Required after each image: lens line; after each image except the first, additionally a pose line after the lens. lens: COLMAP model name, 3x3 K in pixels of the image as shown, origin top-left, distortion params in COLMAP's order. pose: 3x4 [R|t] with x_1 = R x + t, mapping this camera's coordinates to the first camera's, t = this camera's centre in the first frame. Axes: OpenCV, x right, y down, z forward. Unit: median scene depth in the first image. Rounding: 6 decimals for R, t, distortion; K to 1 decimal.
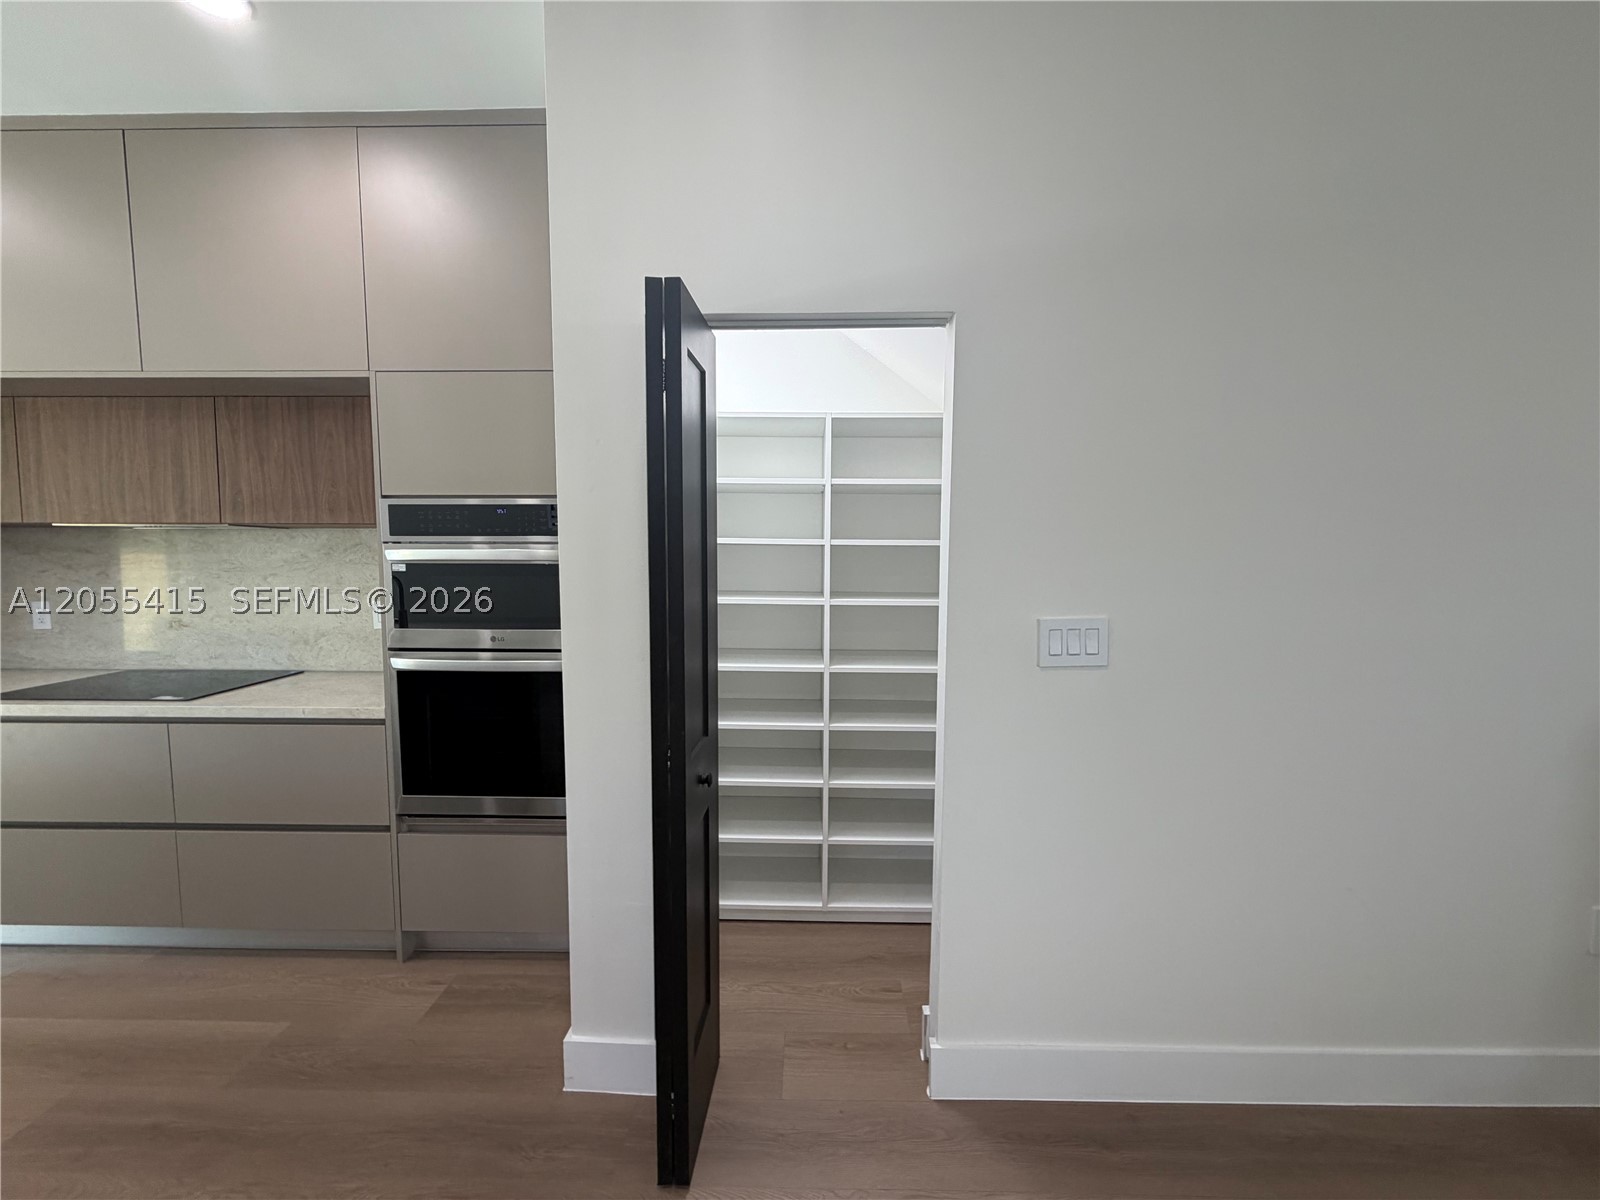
lens RADIAL K [[642.7, 0, 800.0], [0, 642.7, 600.0], [0, 0, 1]] dist [0.002882, 0.000452]
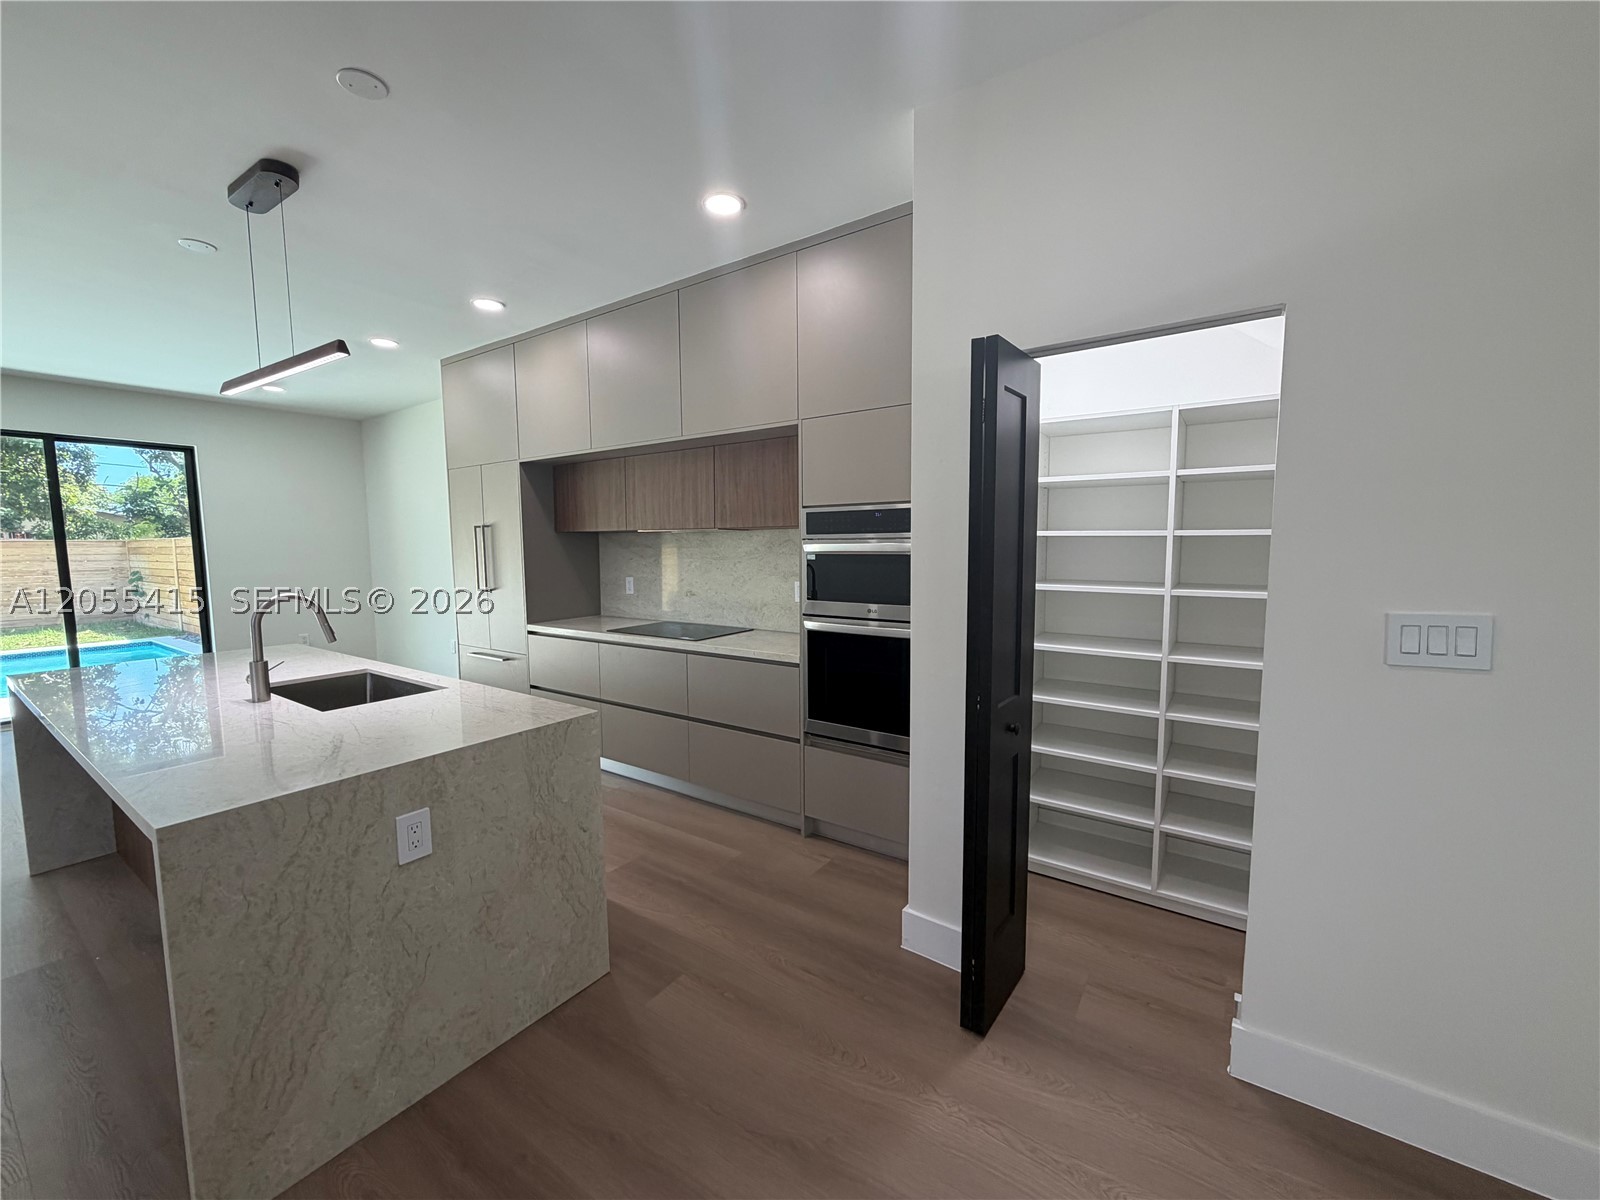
lens RADIAL K [[642.7, 0, 800.0], [0, 642.7, 600.0], [0, 0, 1]] dist [0.002882, 0.000452]
pose [[0.836193, 0.039390, -0.547019, 0.125502], [-0.033157, 0.999224, 0.021268, 0.014019], [0.547432, 0.000353, 0.836850, -0.184479]]
